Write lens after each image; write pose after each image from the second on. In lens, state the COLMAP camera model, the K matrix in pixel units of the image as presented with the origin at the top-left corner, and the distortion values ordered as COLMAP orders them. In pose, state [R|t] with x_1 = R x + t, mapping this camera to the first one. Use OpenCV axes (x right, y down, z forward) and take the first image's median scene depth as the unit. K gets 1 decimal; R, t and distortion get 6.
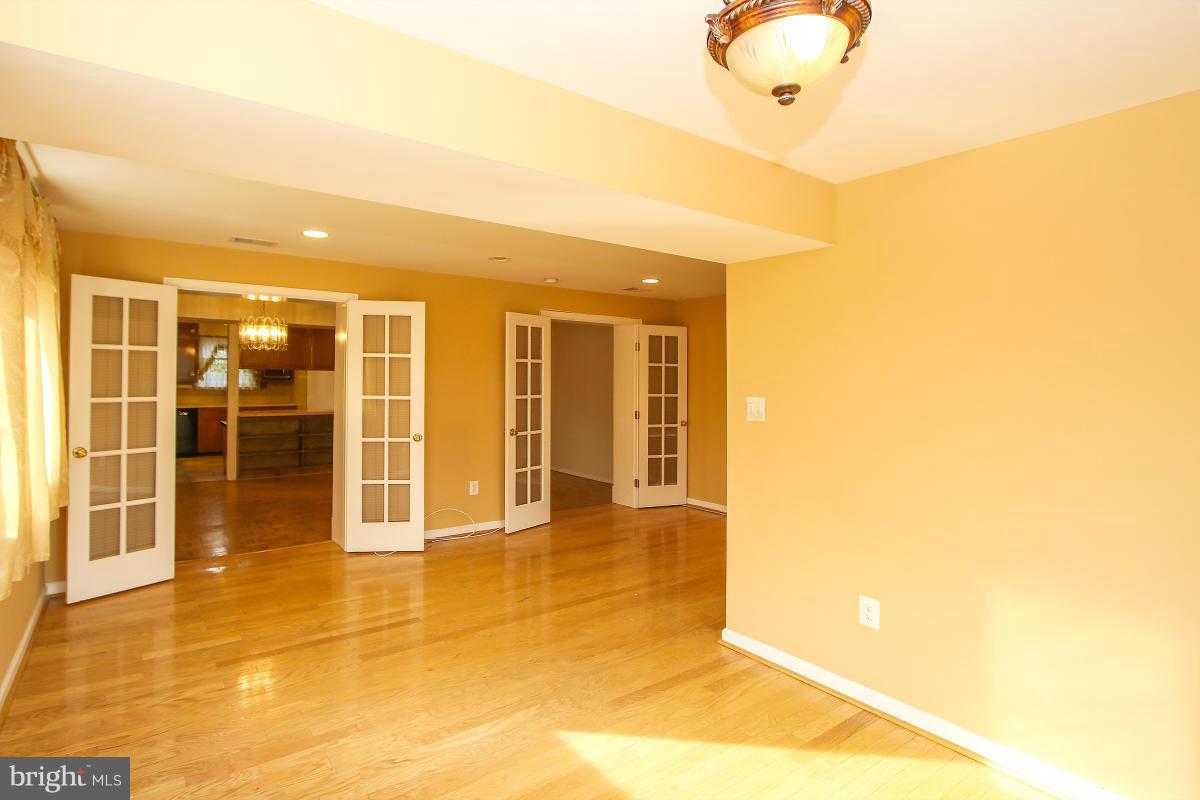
lens RADIAL K [[639.6, 0, 575.4], [0, 639.6, 375.4], [0, 0, 1]] dist [-0.014854, 0.001155]
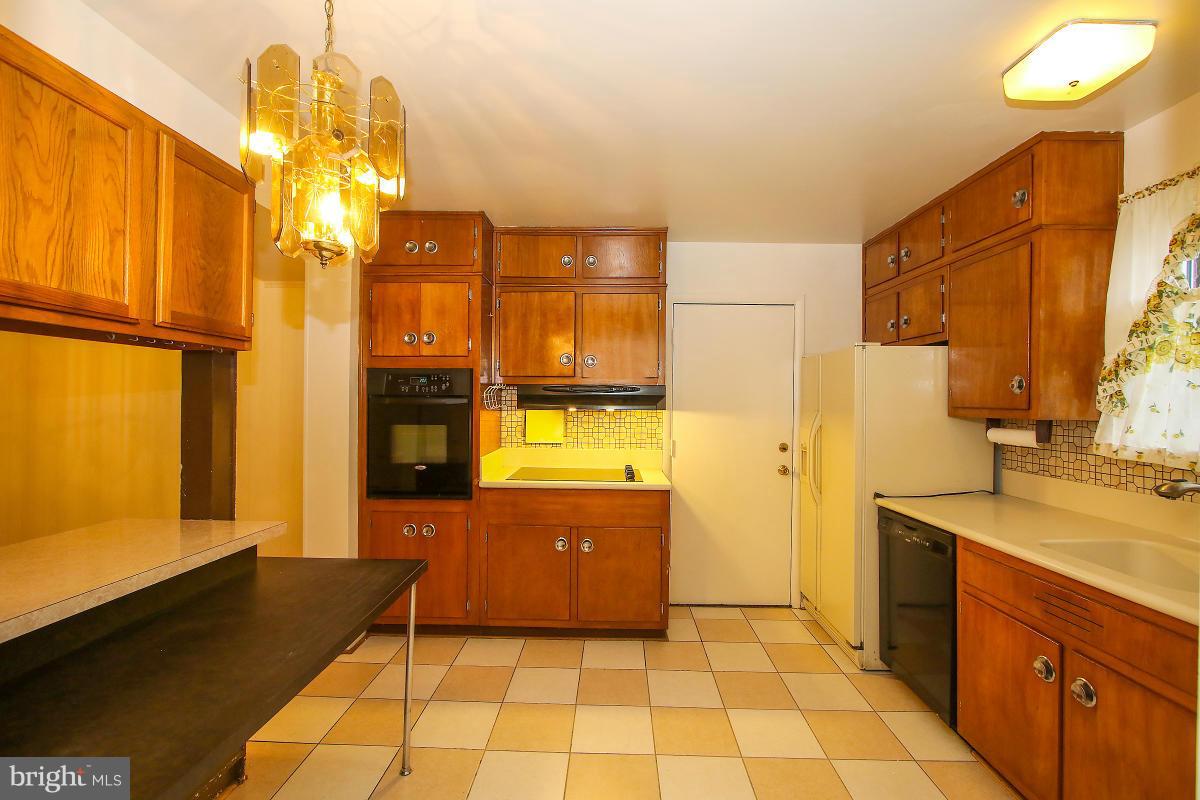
lens RADIAL K [[569.6, 0, 583.7], [0, 569.6, 401.2], [0, 0, 1]] dist [-0.015246, 0.000695]
pose [[-0.598424, -0.016434, -0.801011, -0.353733], [-0.012632, 0.999859, -0.011077, 0.008328], [0.801080, 0.003489, -0.598547, 1.007371]]
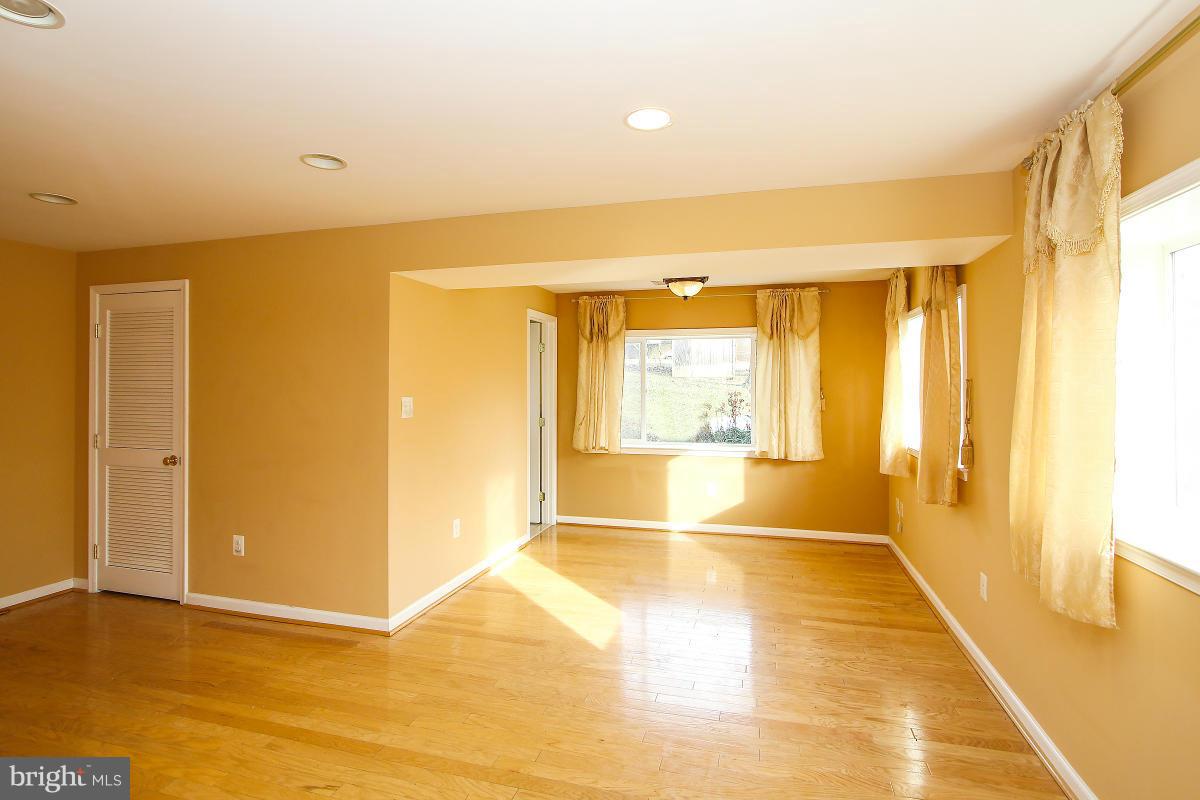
lens RADIAL K [[569.6, 0, 604.5], [0, 569.6, 387.8], [0, 0, 1]] dist [-0.015246, 0.000695]
pose [[-0.623451, -0.015351, 0.781711, -0.215386], [-0.004977, 0.999865, 0.015666, -0.000609], [-0.781846, 0.005876, -0.623444, 0.393631]]
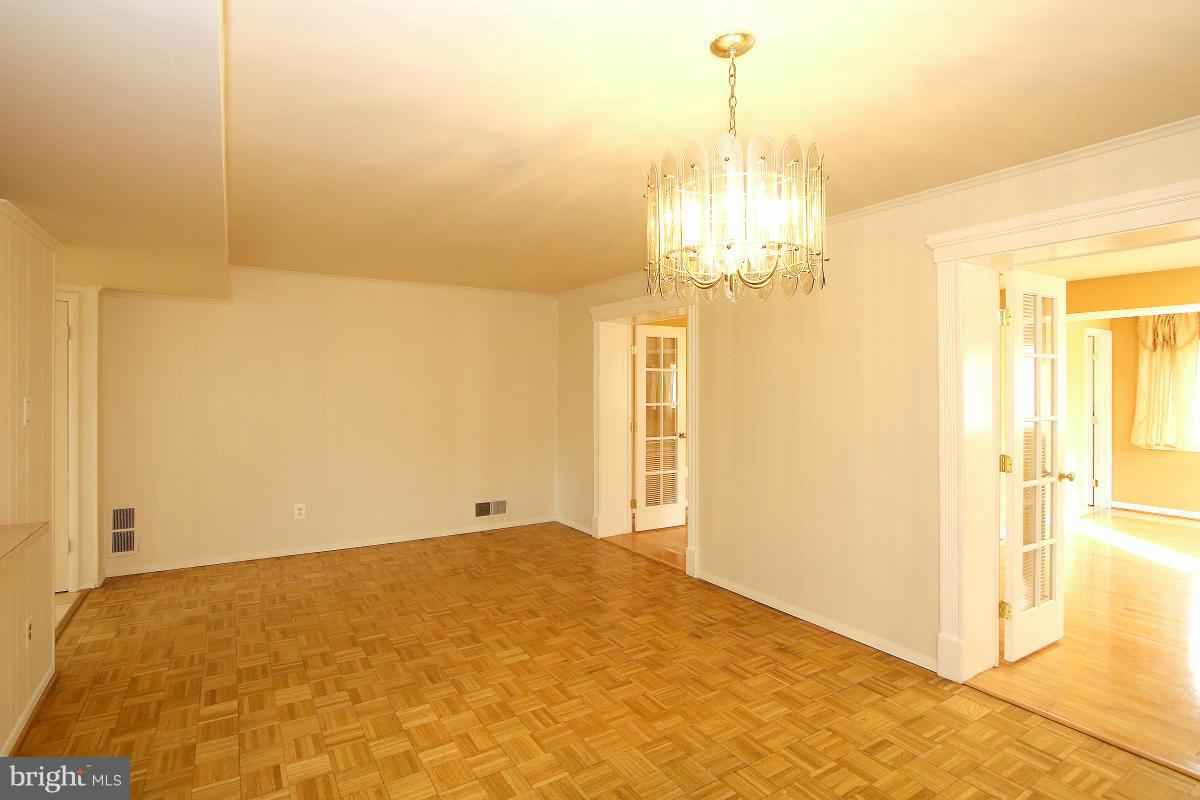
lens RADIAL K [[569.6, 0, 589.4], [0, 569.6, 384.9], [0, 0, 1]] dist [-0.015246, 0.000695]
pose [[0.067312, -0.007527, 0.997704, -0.471362], [-0.004123, 0.999961, 0.007823, -0.001538], [-0.997723, -0.004640, 0.067278, 0.680800]]
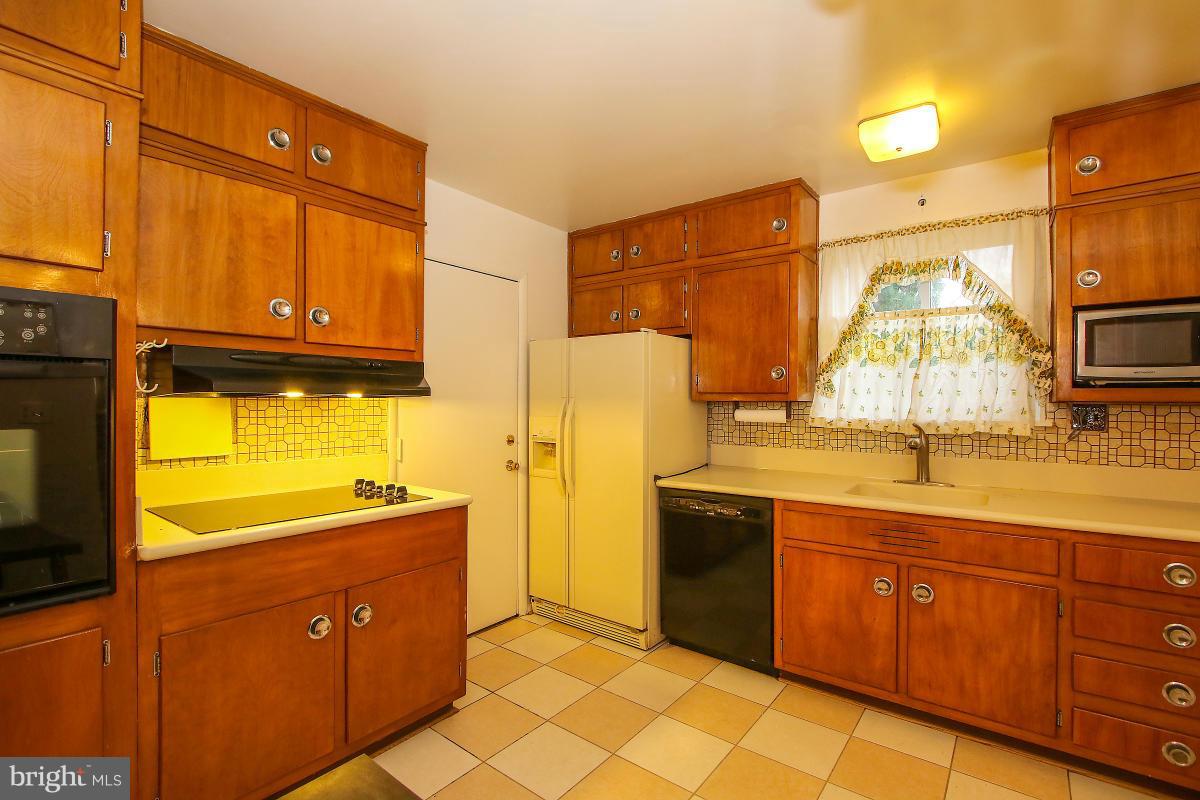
lens RADIAL K [[569.6, 0, 616.7], [0, 569.6, 401.6], [0, 0, 1]] dist [-0.015246, 0.000695]
pose [[0.331772, -0.010696, -0.943299, -0.392248], [0.001354, 0.999940, -0.010862, 0.013606], [0.943359, 0.002326, 0.331767, 0.857392]]
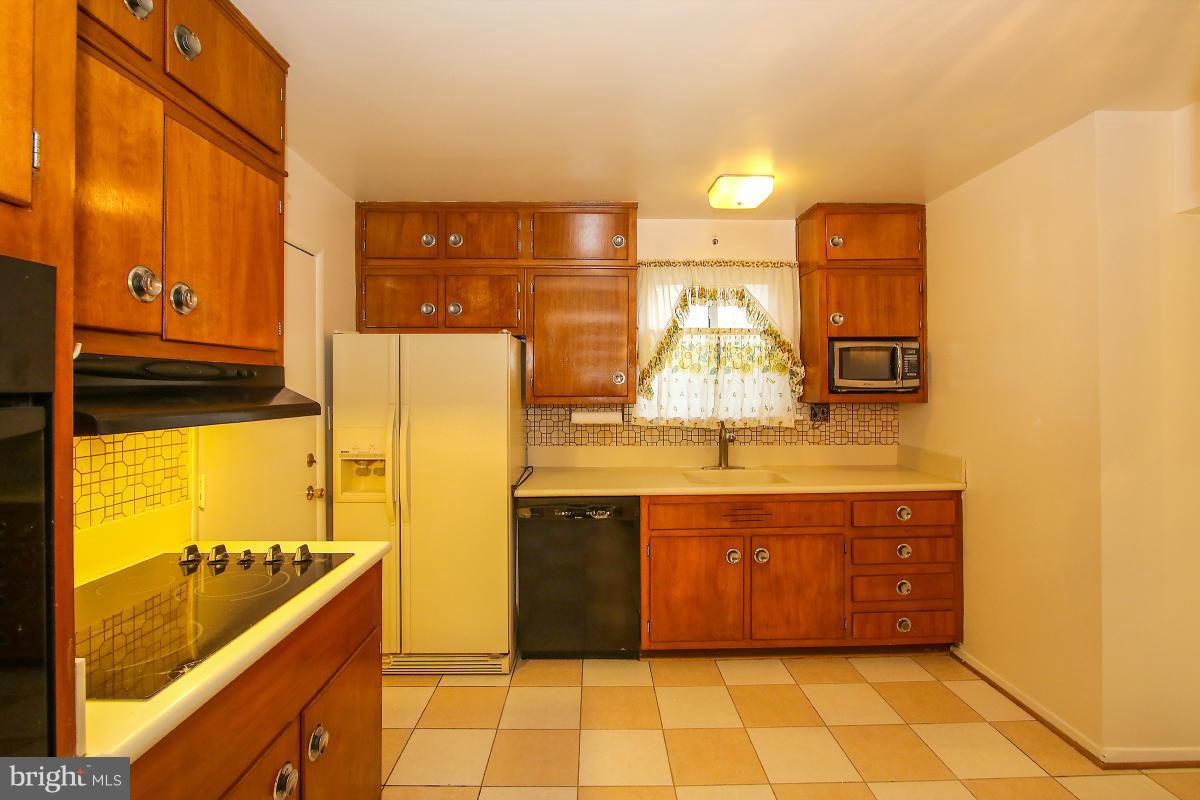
lens RADIAL K [[569.6, 0, 623.3], [0, 569.6, 382.6], [0, 0, 1]] dist [-0.015246, 0.000695]
pose [[0.851099, -0.017200, -0.524724, -0.462238], [0.013435, 0.999849, -0.010982, 0.003243], [0.524834, 0.002297, 0.851202, 0.775432]]
